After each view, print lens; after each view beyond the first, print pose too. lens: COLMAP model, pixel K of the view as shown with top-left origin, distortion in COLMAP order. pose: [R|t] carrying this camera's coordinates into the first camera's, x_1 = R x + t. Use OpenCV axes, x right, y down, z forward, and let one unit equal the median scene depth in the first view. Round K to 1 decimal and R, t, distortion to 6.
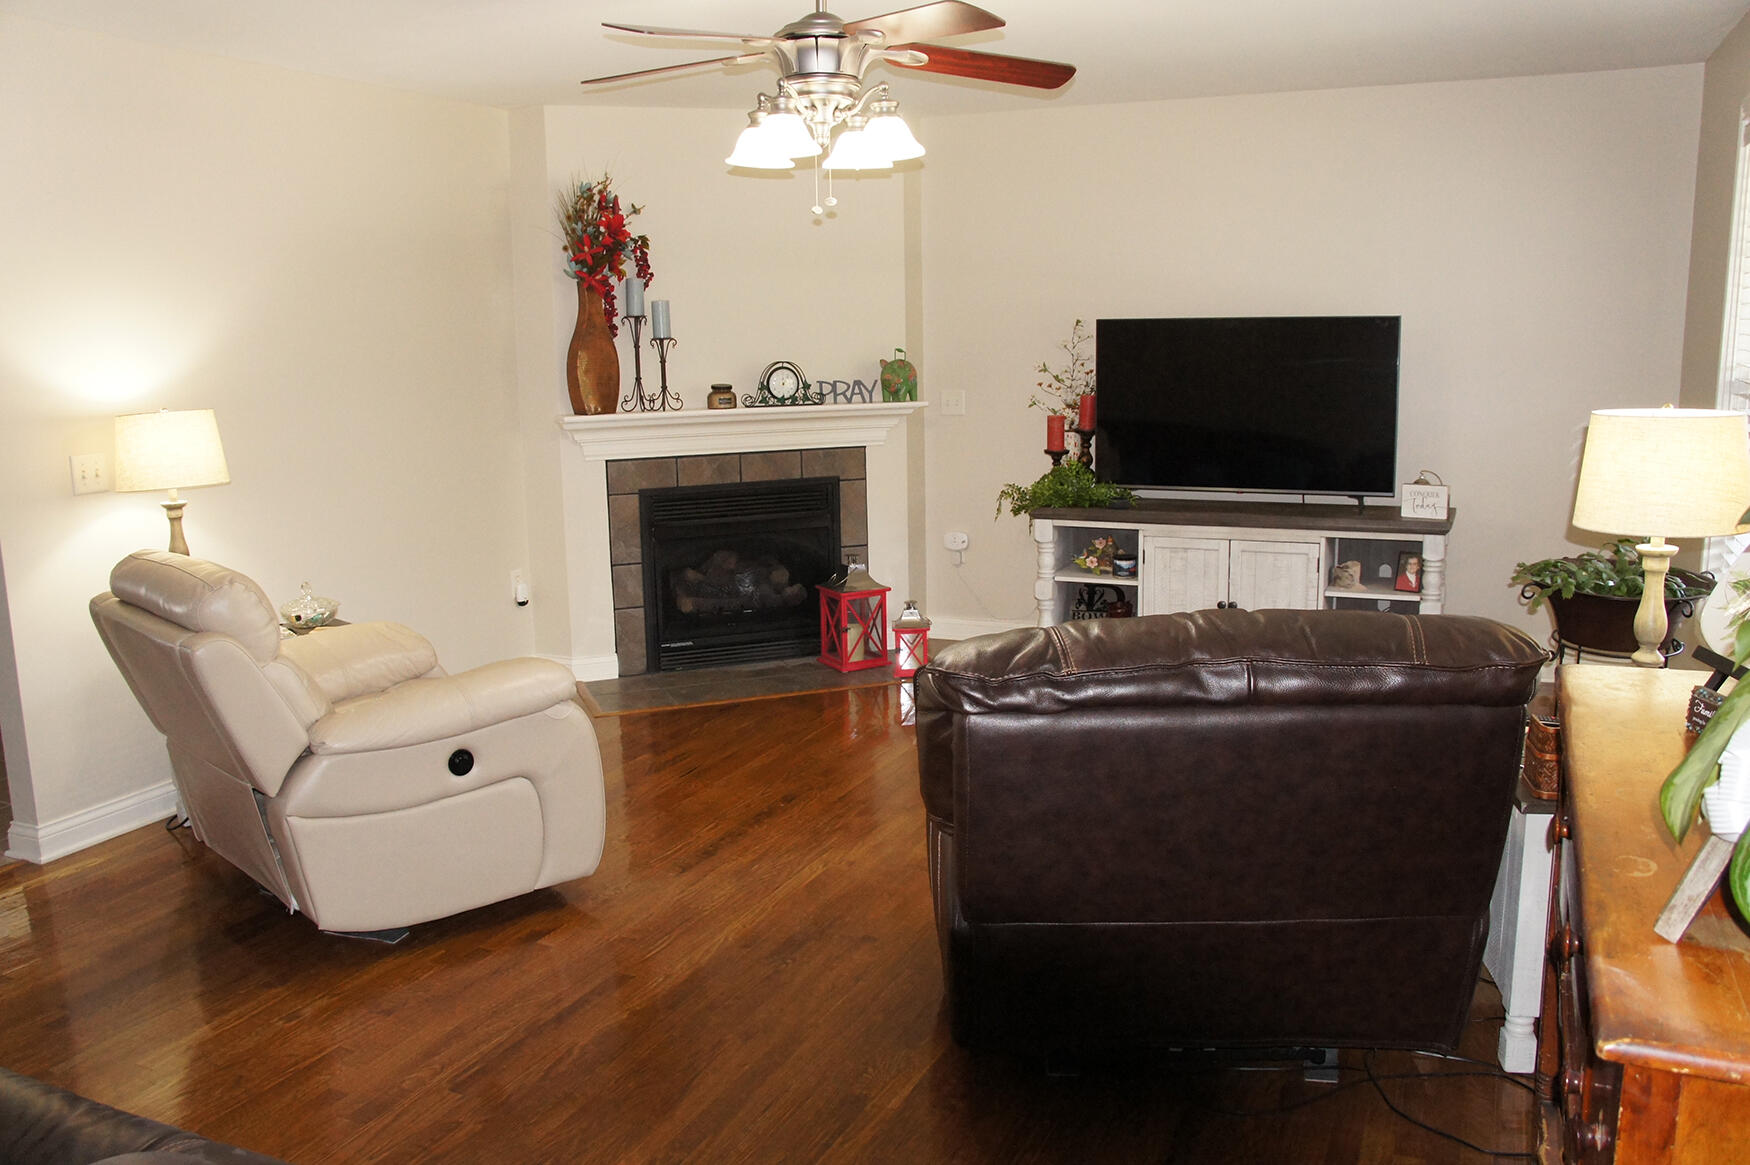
lens RADIAL K [[1395.9, 0, 875.0], [0, 1395.9, 582.5], [0, 0, 1]] dist [-0.173964, 0.128997]
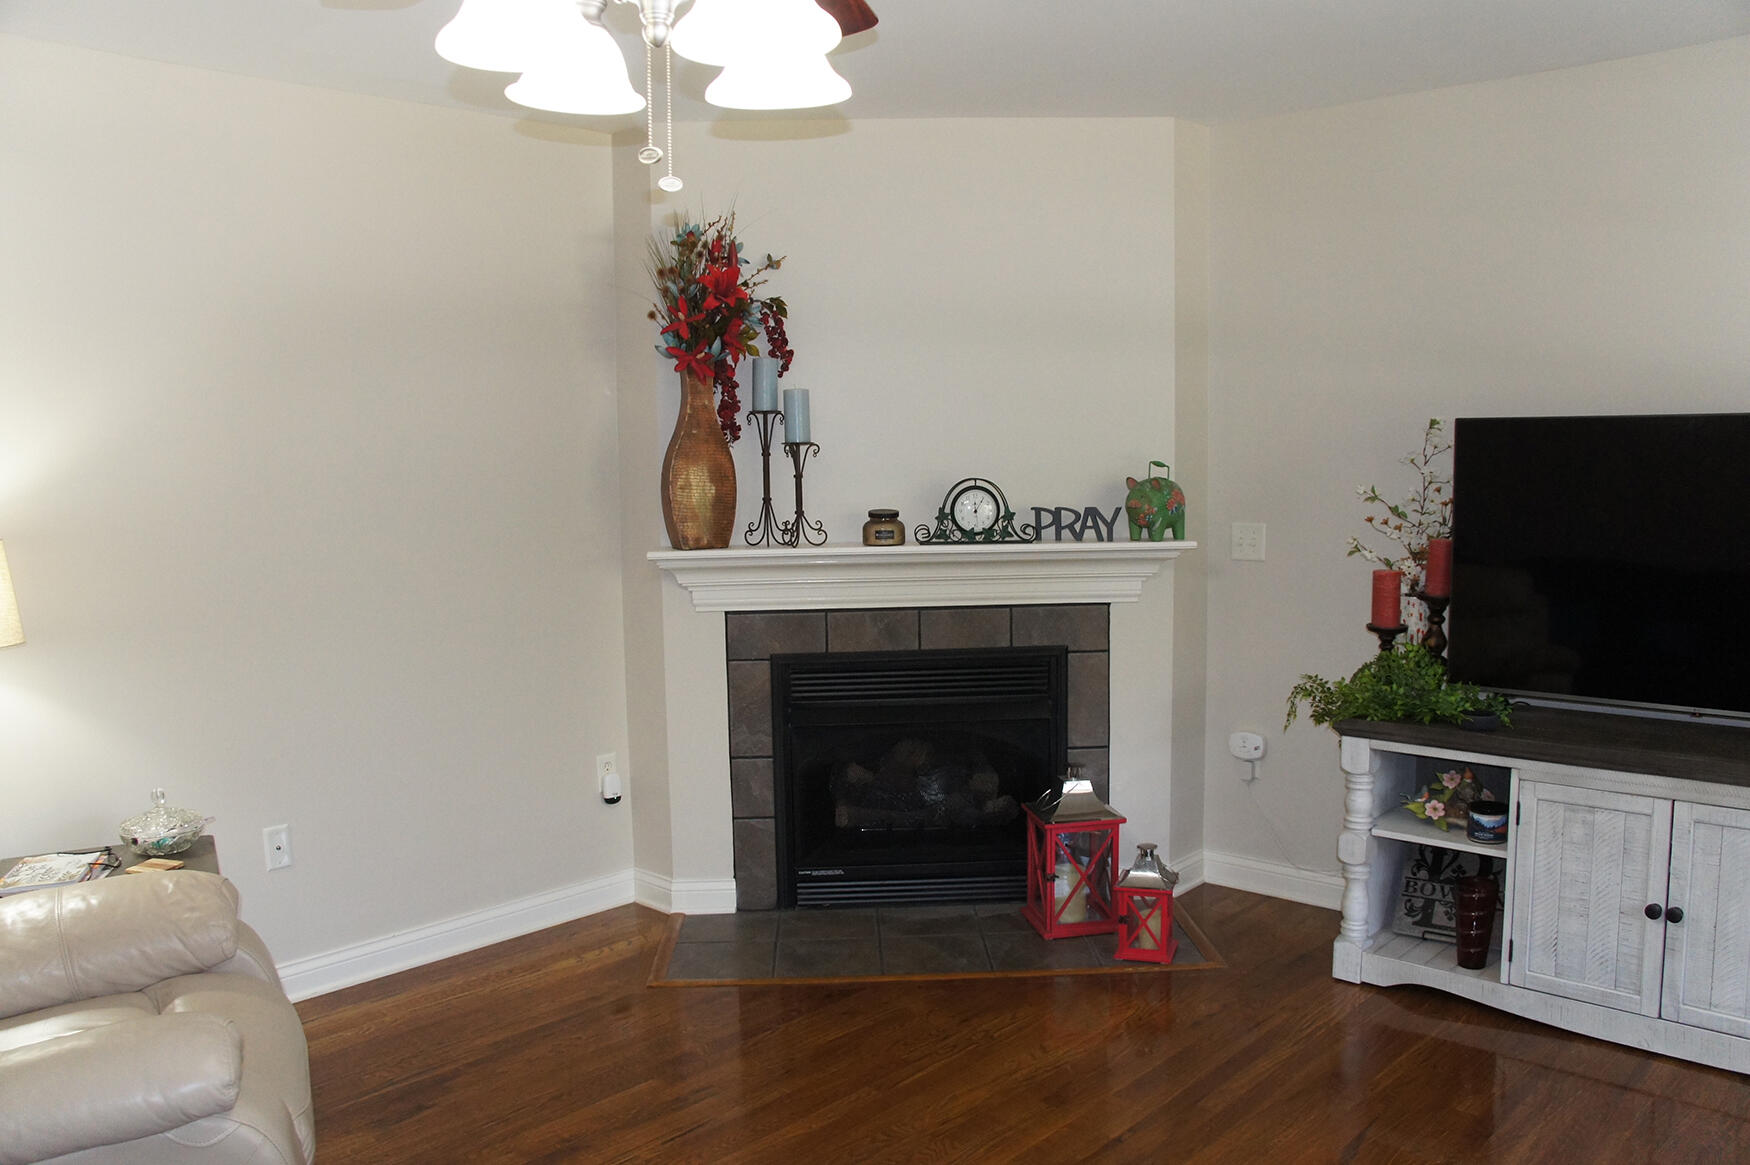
lens RADIAL K [[1395.9, 0, 875.0], [0, 1395.9, 582.5], [0, 0, 1]] dist [-0.173964, 0.128997]
pose [[0.948031, 0.035627, -0.316176, 0.105864], [-0.058422, 0.996308, -0.062911, -0.062277], [0.312768, 0.078114, 0.946612, 0.340284]]
